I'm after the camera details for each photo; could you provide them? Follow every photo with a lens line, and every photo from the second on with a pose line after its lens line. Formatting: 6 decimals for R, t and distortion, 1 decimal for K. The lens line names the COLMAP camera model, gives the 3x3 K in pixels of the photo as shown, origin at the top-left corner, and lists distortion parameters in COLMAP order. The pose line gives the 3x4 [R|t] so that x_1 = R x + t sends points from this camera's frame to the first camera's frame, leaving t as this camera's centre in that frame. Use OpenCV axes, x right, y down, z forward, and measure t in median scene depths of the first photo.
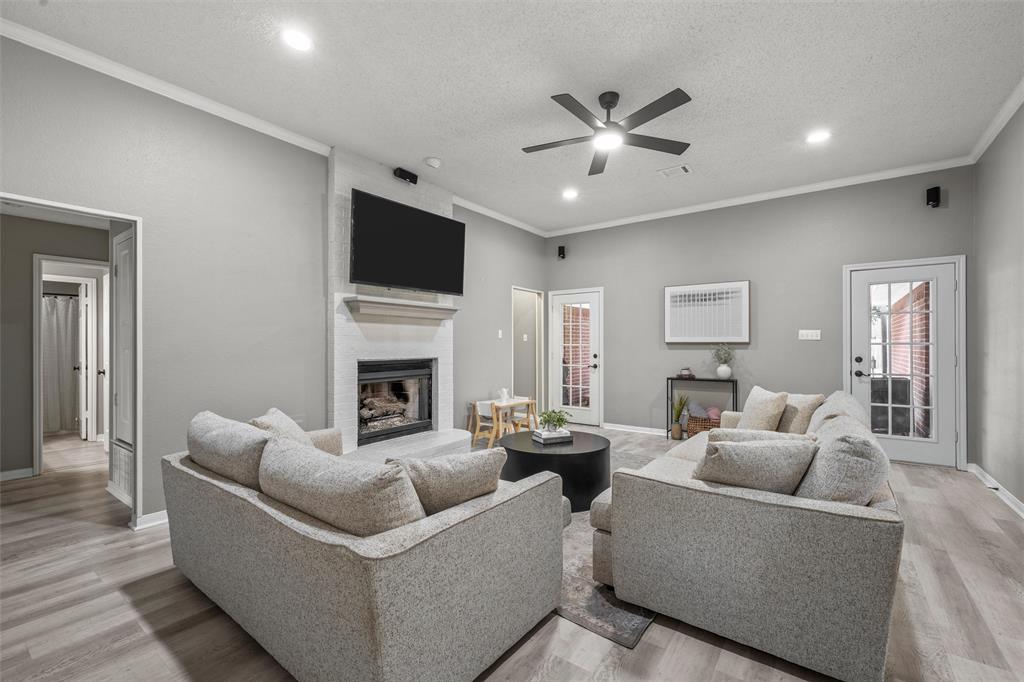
lens RADIAL K [[435.5, 0, 513.2], [0, 435.5, 344.0], [0, 0, 1]] dist [-0.002510, -0.000817]
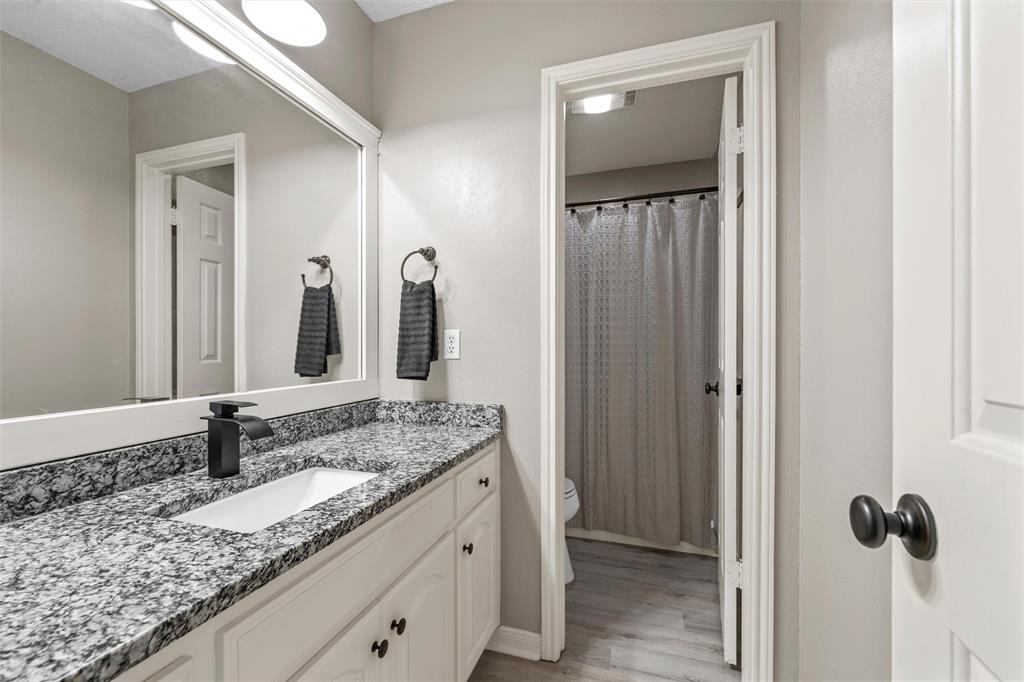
lens RADIAL K [[420.3, 0, 512.5], [0, 420.3, 343.4], [0, 0, 1]] dist [-0.001715, -0.000053]
pose [[0.318236, 0.004585, -0.948000, -0.739202], [-0.001901, 0.999989, 0.004199, 0.018774], [0.948010, 0.000466, 0.318241, 0.741587]]
